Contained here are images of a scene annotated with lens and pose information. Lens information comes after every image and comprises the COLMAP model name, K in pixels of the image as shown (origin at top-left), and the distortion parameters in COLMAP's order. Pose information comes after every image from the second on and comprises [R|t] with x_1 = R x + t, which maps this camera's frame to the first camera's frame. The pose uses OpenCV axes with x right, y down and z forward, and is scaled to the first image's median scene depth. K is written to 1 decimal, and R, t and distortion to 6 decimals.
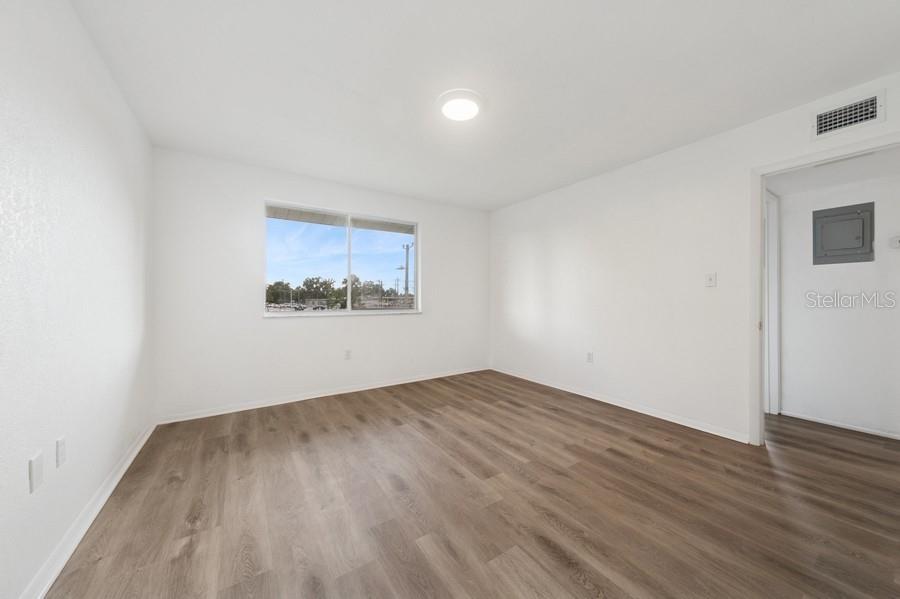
lens RADIAL K [[314.8, 0, 453.6], [0, 314.8, 299.7], [0, 0, 1]] dist [0.005917, -0.000712]
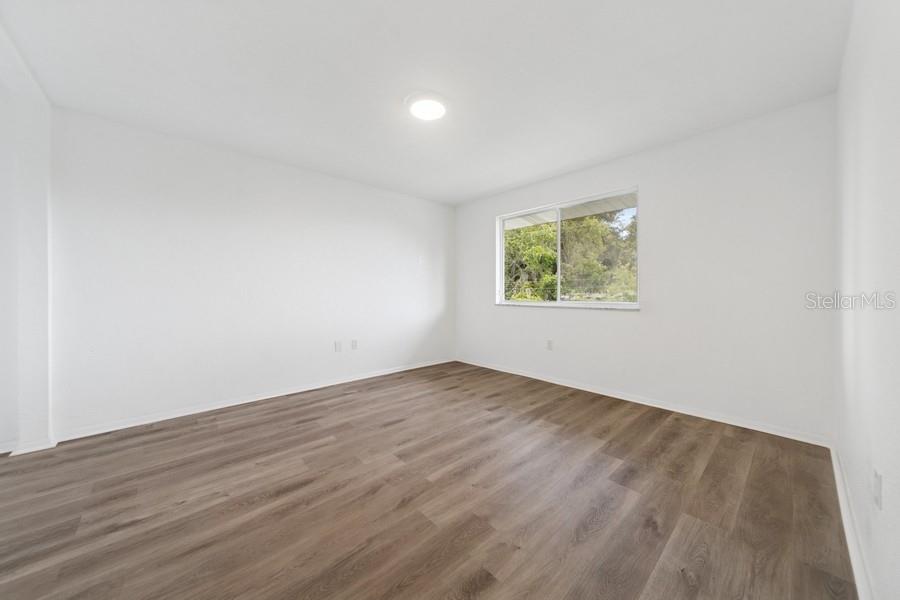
lens RADIAL K [[314.8, 0, 453.2], [0, 314.8, 294.4], [0, 0, 1]] dist [0.005917, -0.000712]
pose [[0.140361, 0.005266, -0.990086, 0.834605], [-0.000696, 0.999986, 0.005220, 0.007871], [0.990100, -0.000043, 0.140363, 0.728180]]
